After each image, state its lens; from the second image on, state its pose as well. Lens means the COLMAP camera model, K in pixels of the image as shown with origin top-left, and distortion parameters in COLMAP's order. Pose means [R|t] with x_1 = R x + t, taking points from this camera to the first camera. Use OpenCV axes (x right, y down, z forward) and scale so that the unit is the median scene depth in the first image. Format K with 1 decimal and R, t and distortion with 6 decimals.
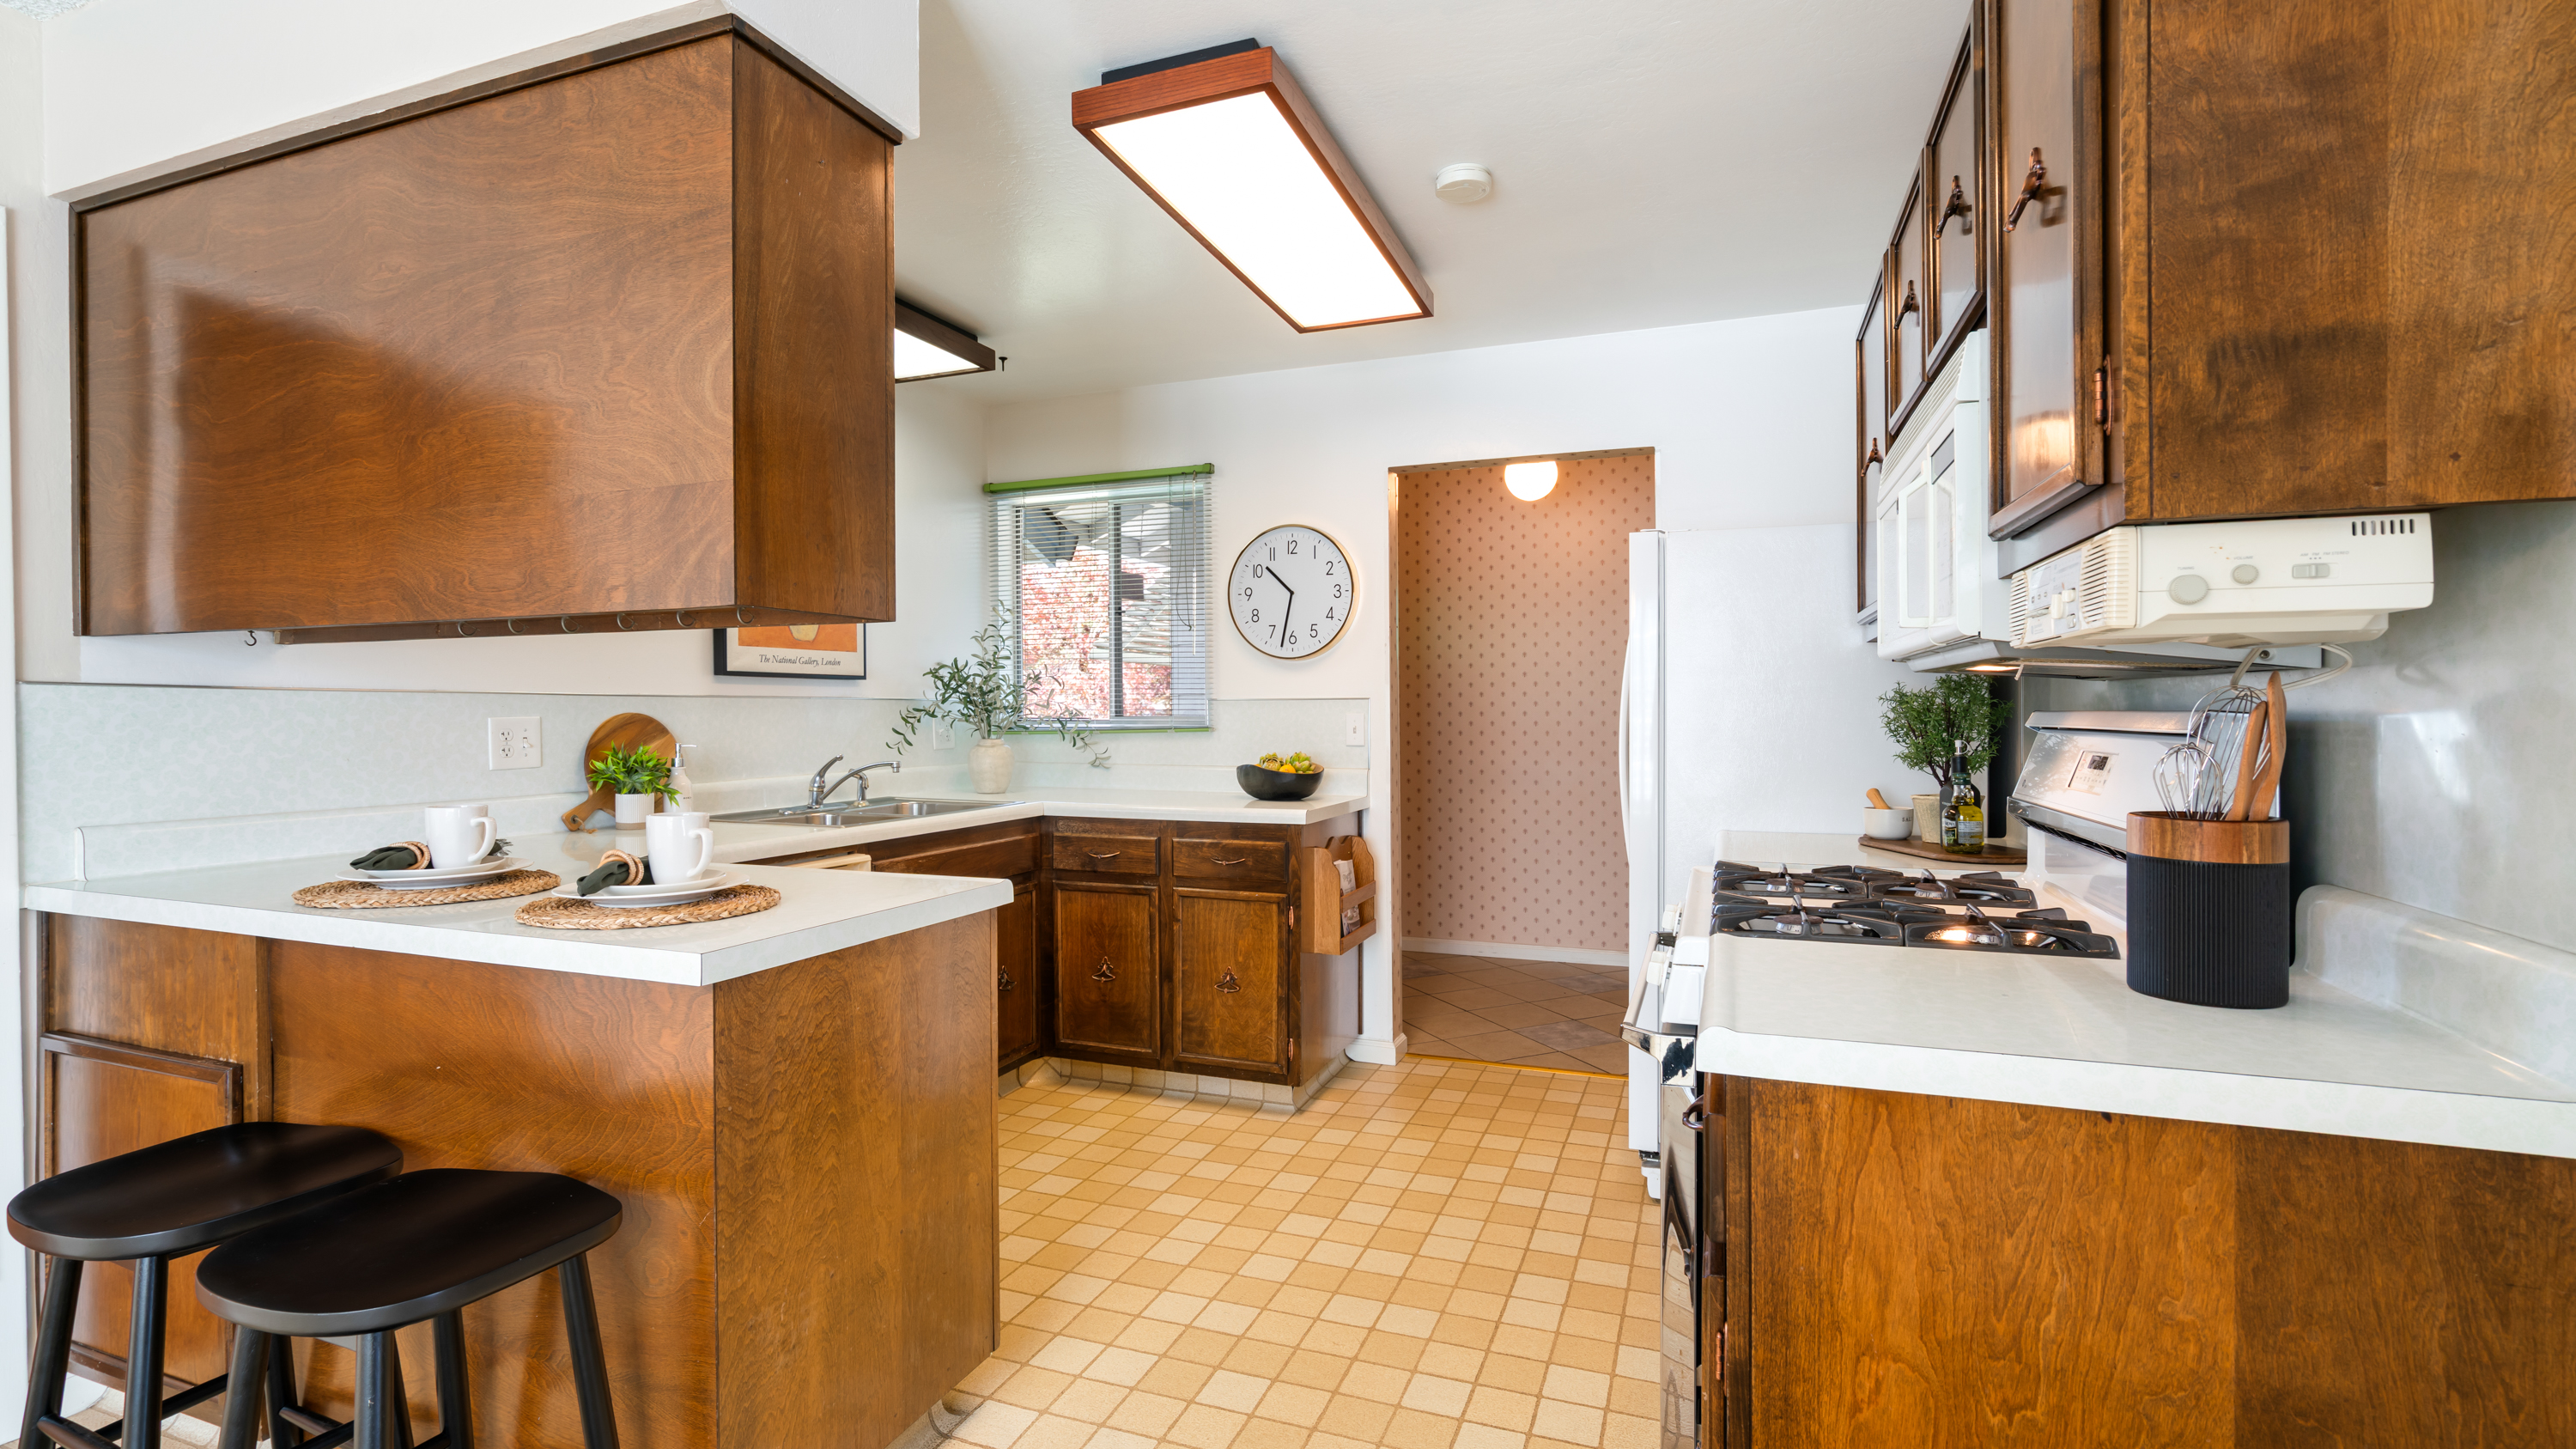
lens RADIAL K [[1156.4, 0, 1279.5], [0, 1156.4, 726.3], [0, 0, 1]] dist [-0.002441, -0.000015]
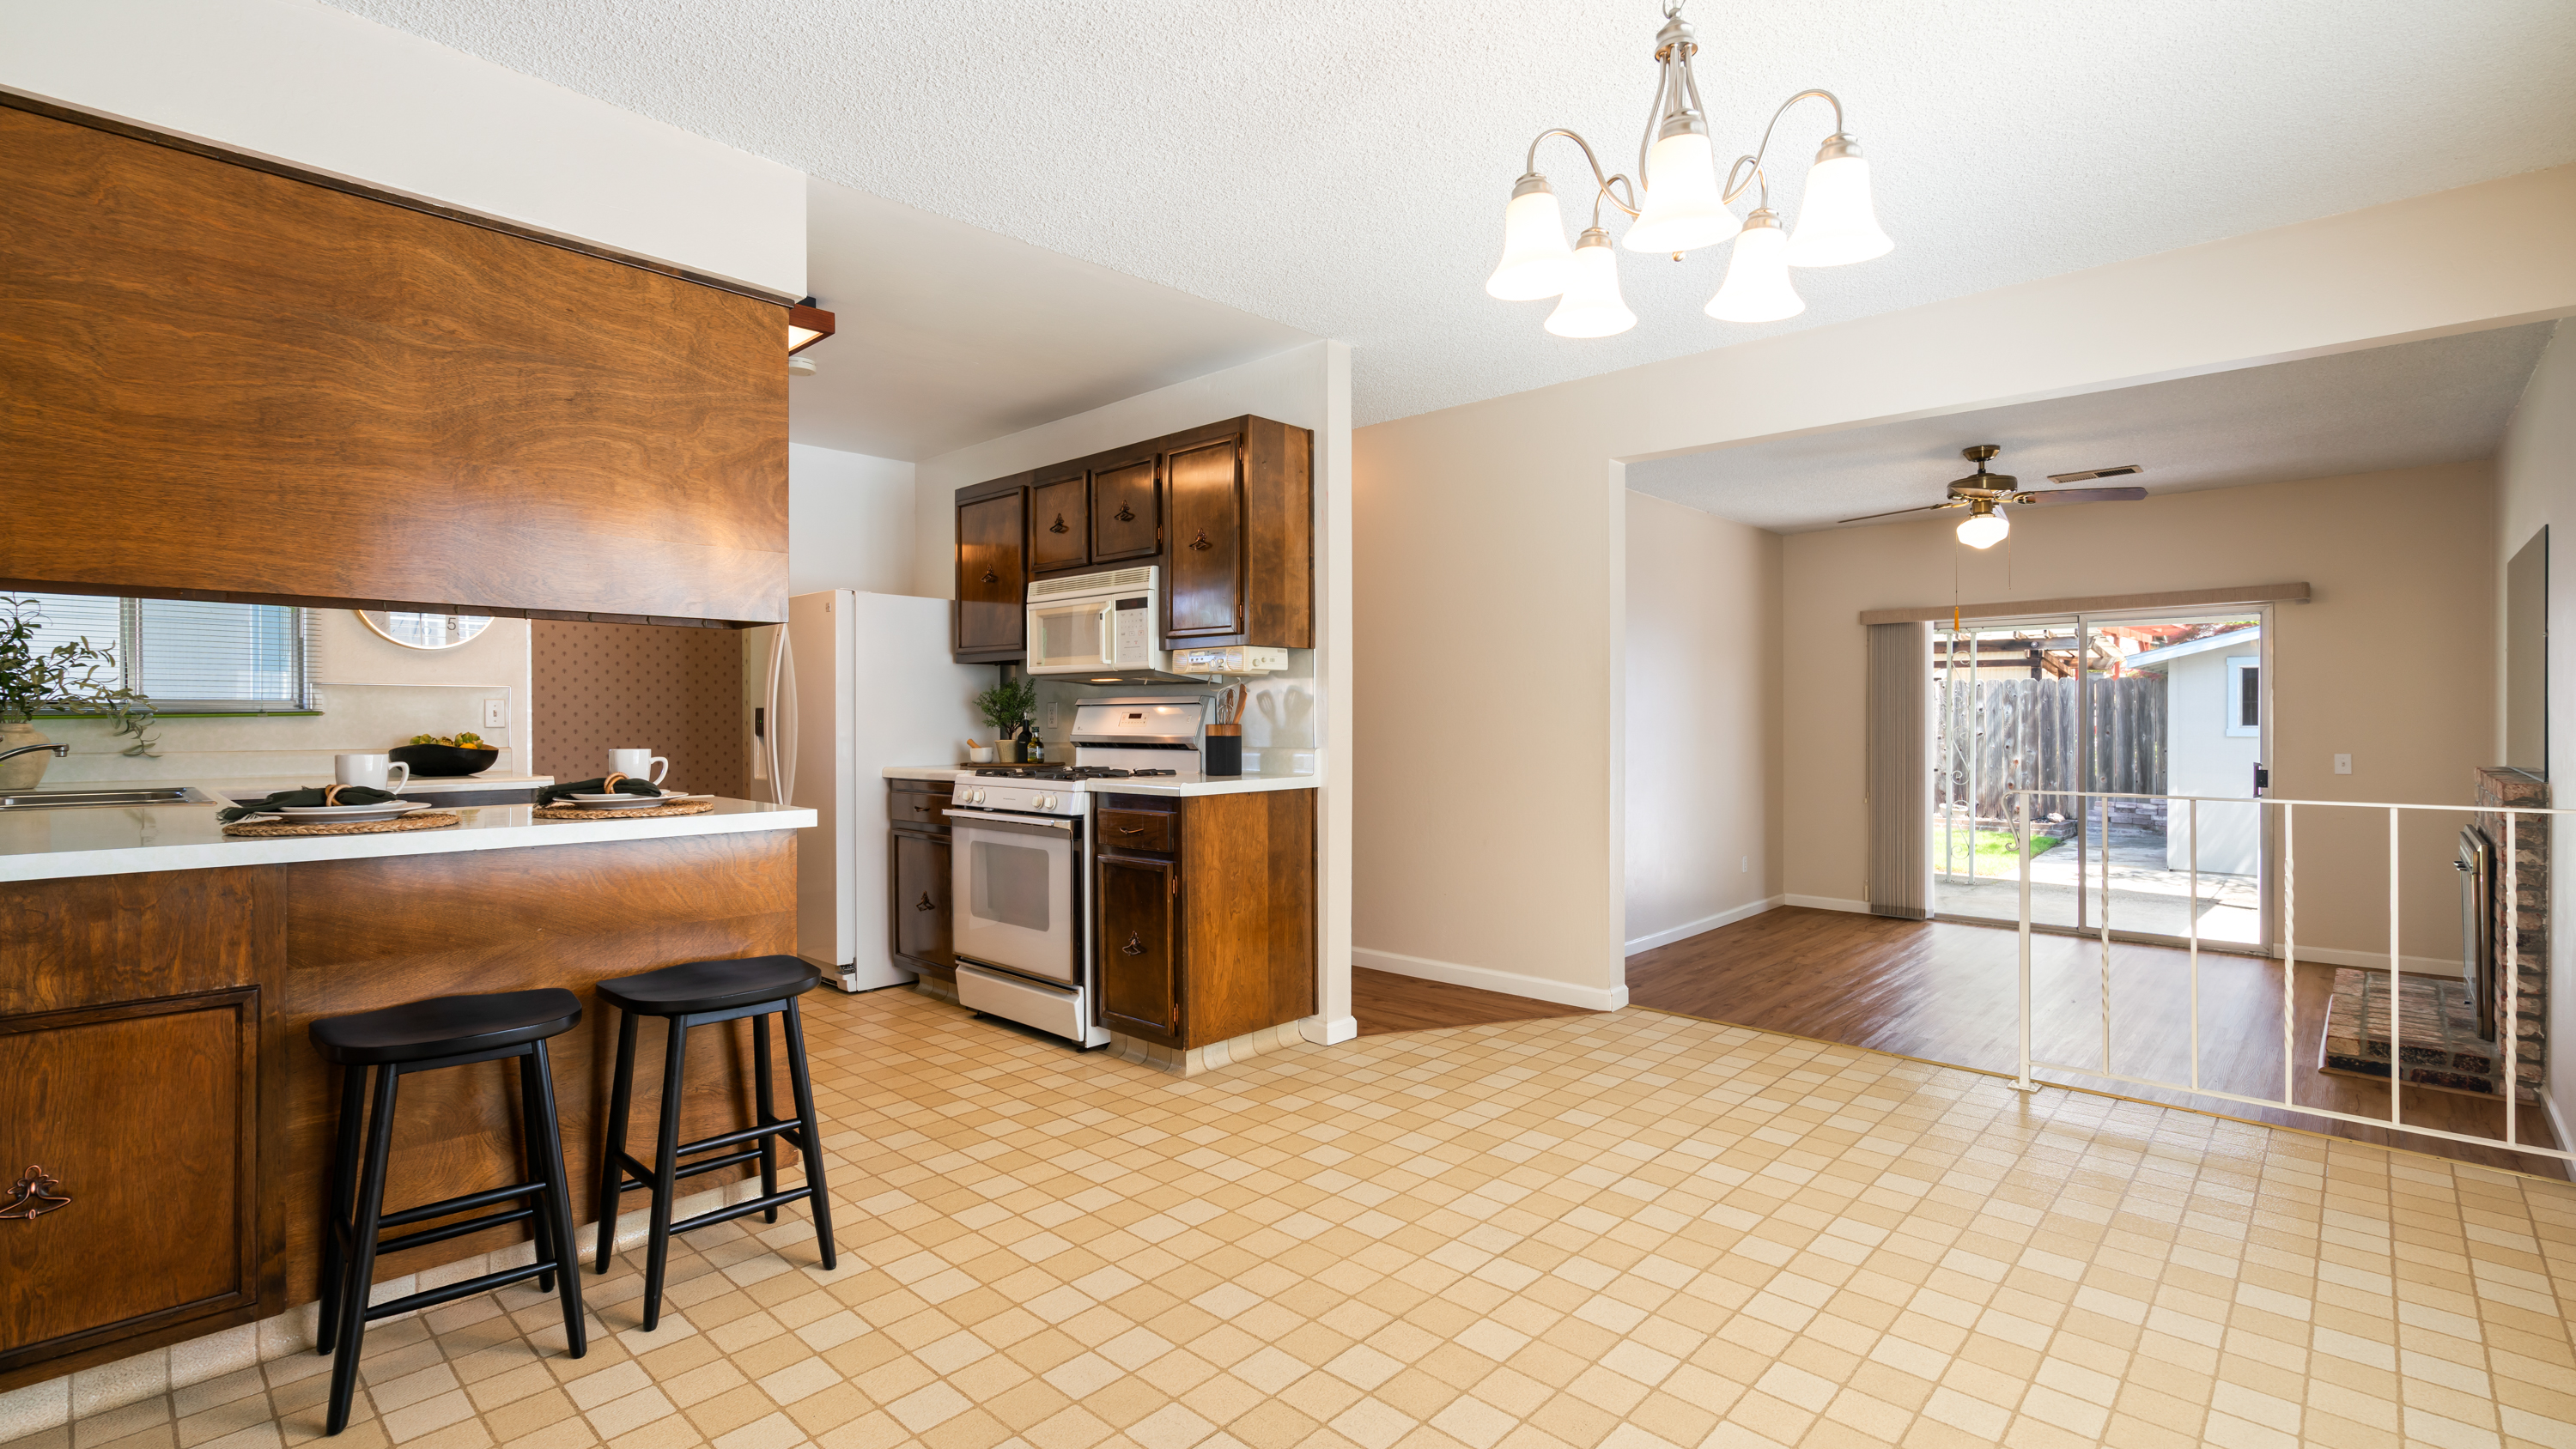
lens RADIAL K [[1156.0, 0, 1286.8], [0, 1156.0, 716.9], [0, 0, 1]] dist [-0.002441, -0.000015]
pose [[0.382987, 0.001828, 0.923752, -1.813364], [0.011382, 0.999913, -0.006698, 0.062884], [-0.923684, 0.013079, 0.382933, -0.404526]]
